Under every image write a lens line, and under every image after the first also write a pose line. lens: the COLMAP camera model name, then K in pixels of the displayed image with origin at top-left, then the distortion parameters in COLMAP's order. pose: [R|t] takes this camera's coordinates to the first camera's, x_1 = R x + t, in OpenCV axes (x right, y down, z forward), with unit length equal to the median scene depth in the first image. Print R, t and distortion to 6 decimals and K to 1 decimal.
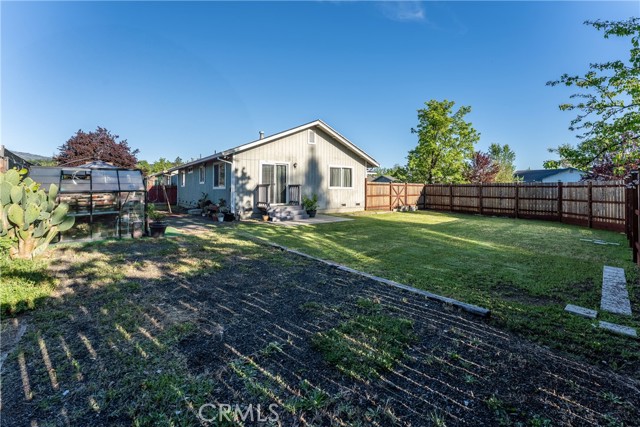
lens RADIAL K [[262.2, 0, 318.4], [0, 262.2, 188.8], [0, 0, 1]] dist [-0.002473, 0.000112]
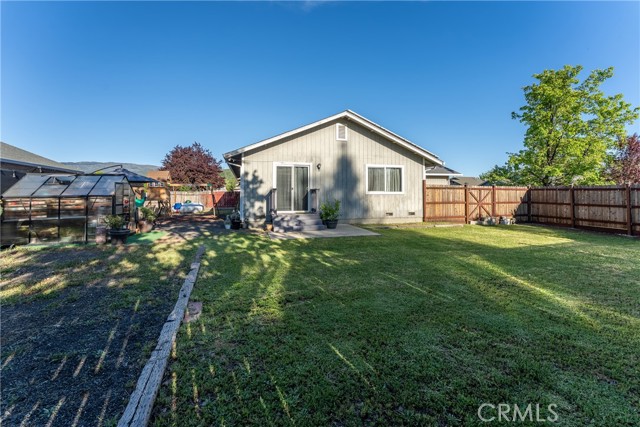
lens RADIAL K [[262.2, 0, 321.9], [0, 262.2, 187.4], [0, 0, 1]] dist [-0.002473, 0.000112]
pose [[0.929351, -0.011974, -0.369003, 0.194939], [0.001321, 0.999575, -0.029108, 0.003540], [0.369194, 0.026564, 0.928972, 0.178041]]
